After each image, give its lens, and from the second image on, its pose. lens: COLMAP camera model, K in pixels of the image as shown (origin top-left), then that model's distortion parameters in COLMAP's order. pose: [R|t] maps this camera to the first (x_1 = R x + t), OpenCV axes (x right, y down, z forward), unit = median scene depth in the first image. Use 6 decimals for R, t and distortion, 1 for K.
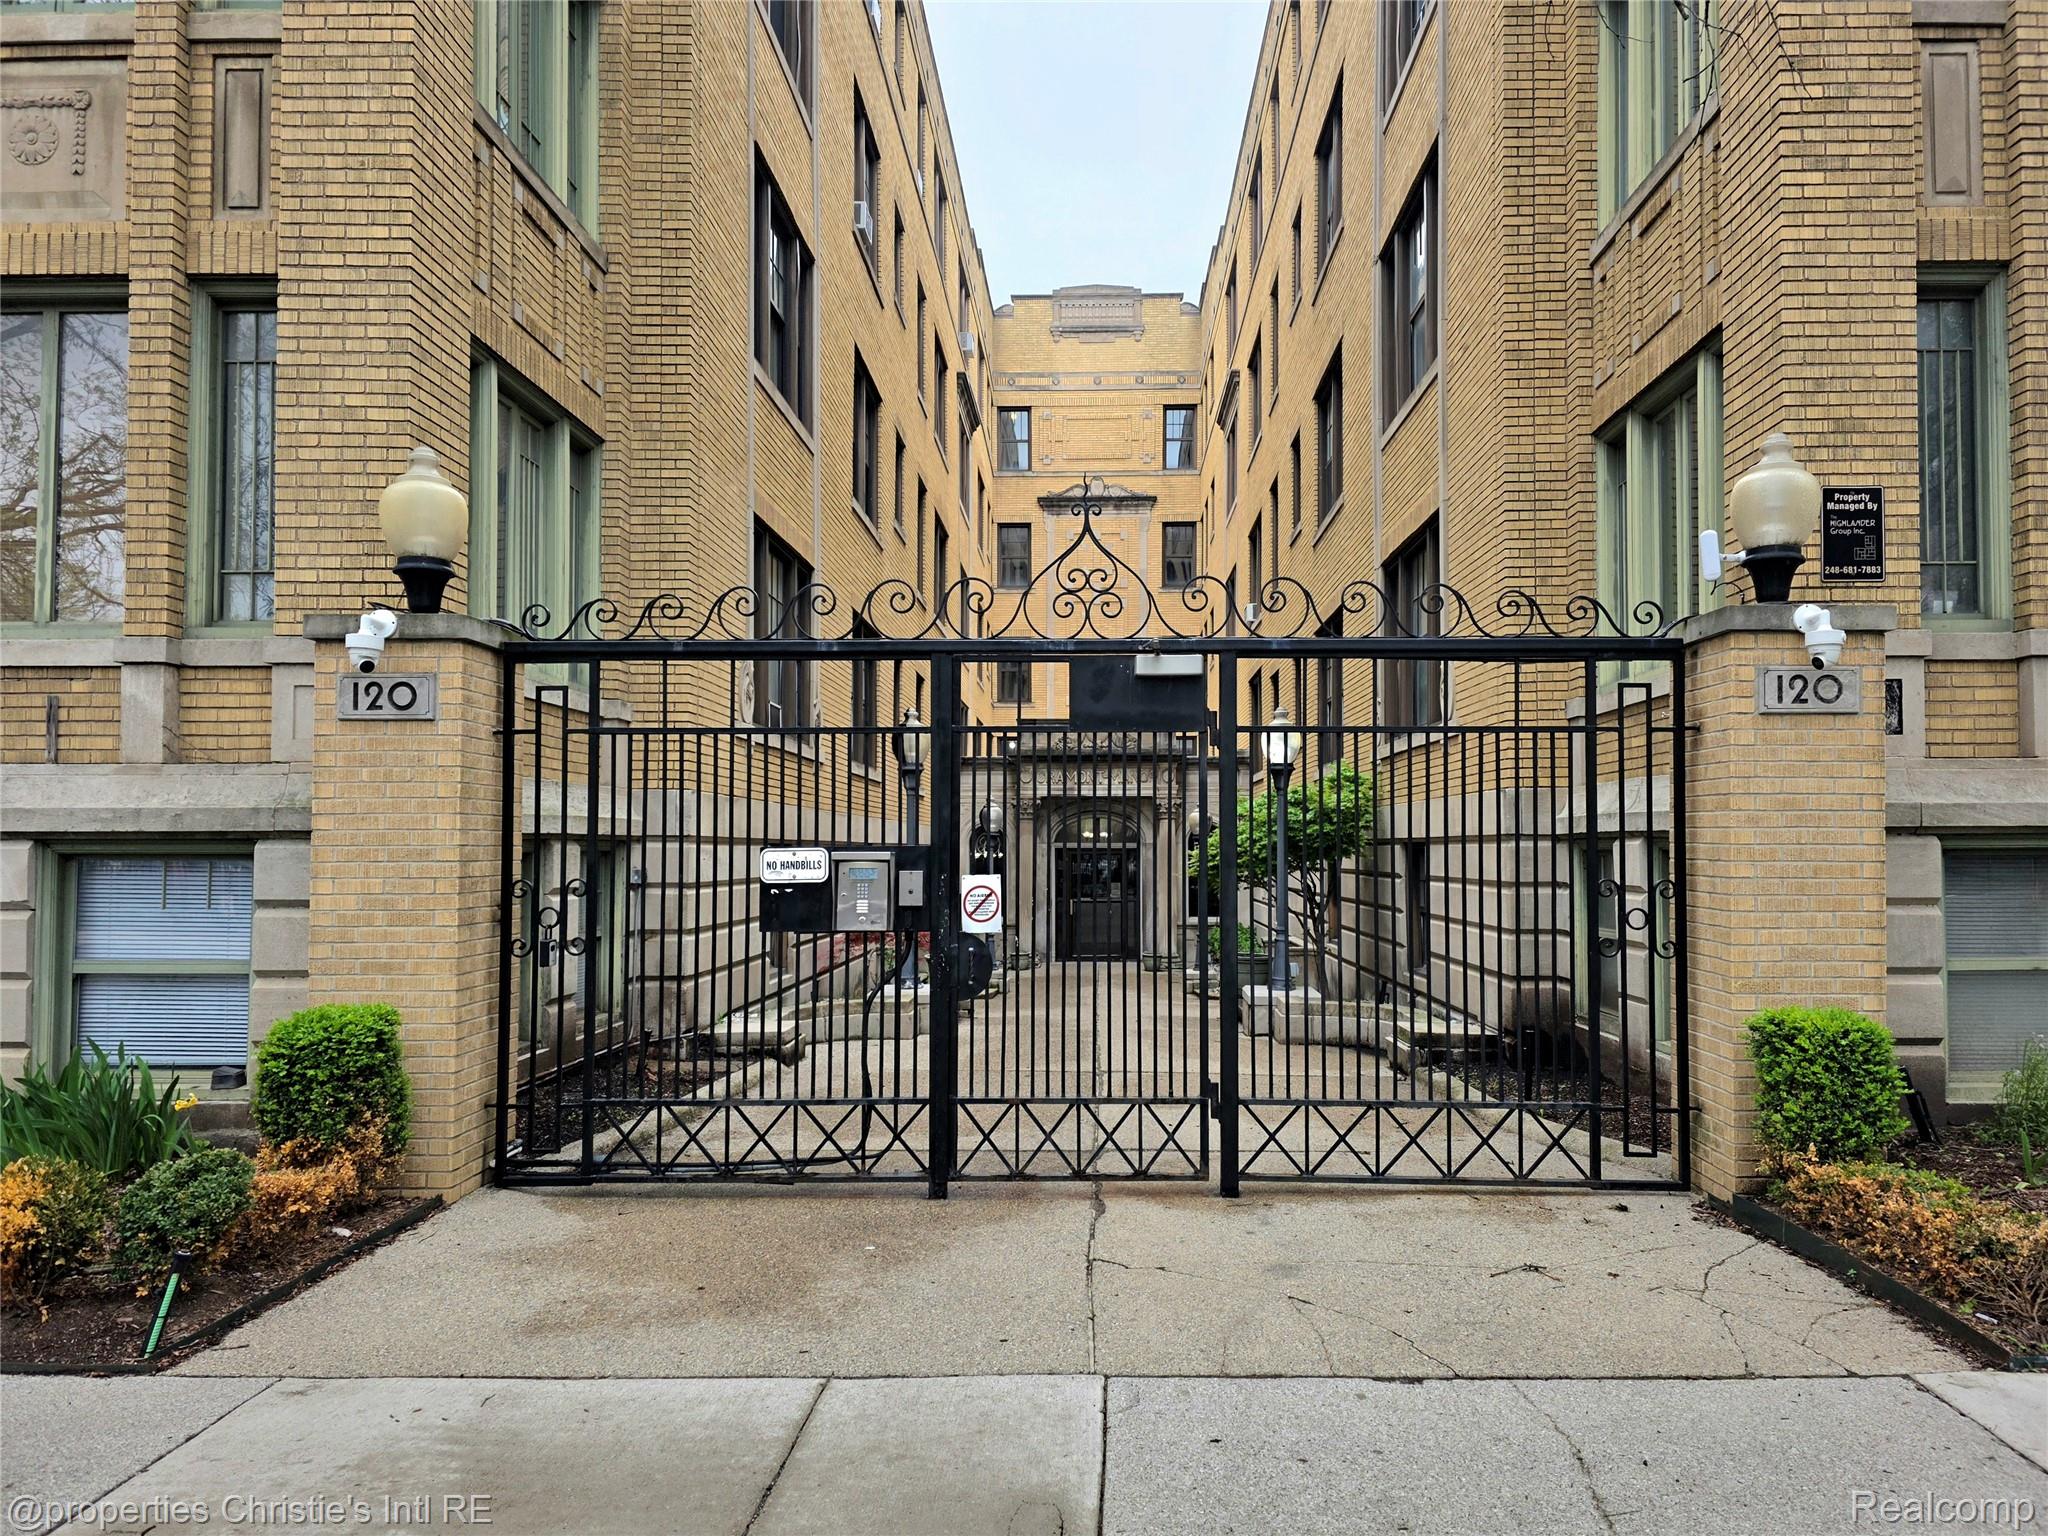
lens RADIAL K [[1501.8, 0, 1029.2], [0, 1501.8, 774.5], [0, 0, 1]] dist [0.042707, -0.043736]
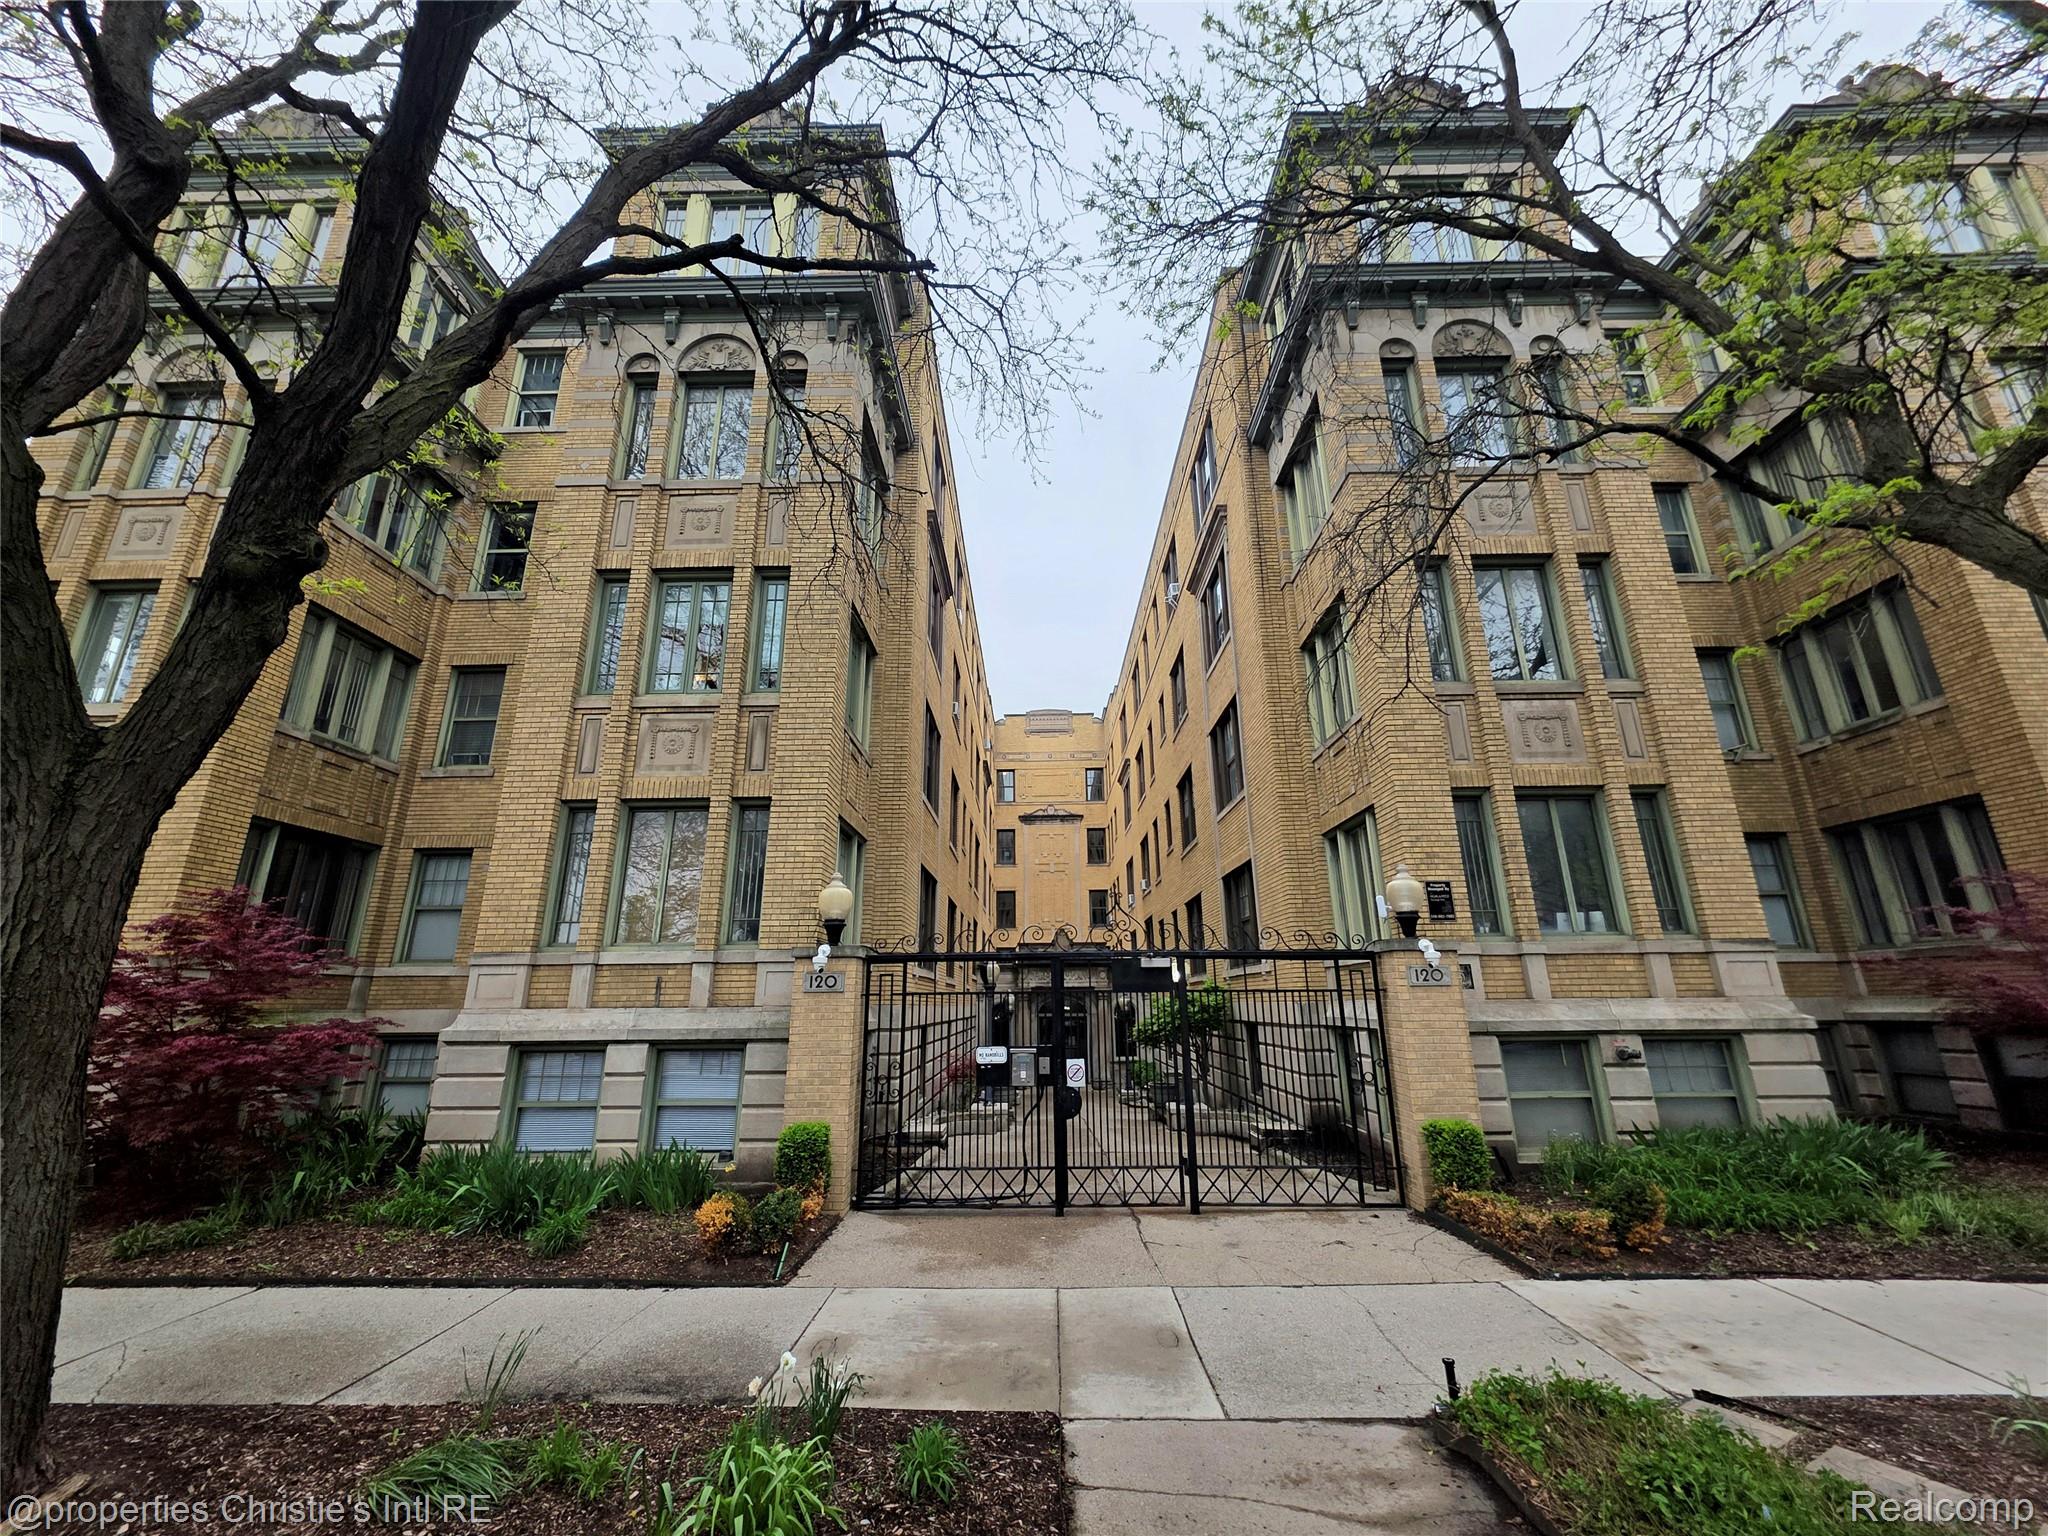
lens RADIAL K [[821.7, 0, 996.3], [0, 821.7, 763.0], [0, 0, 1]] dist [-0.014924, -0.000135]
pose [[0.999676, -0.015061, -0.020517, -0.116345], [0.009590, 0.969600, -0.244507, -0.063324], [0.023576, 0.244231, 0.969431, -0.298669]]
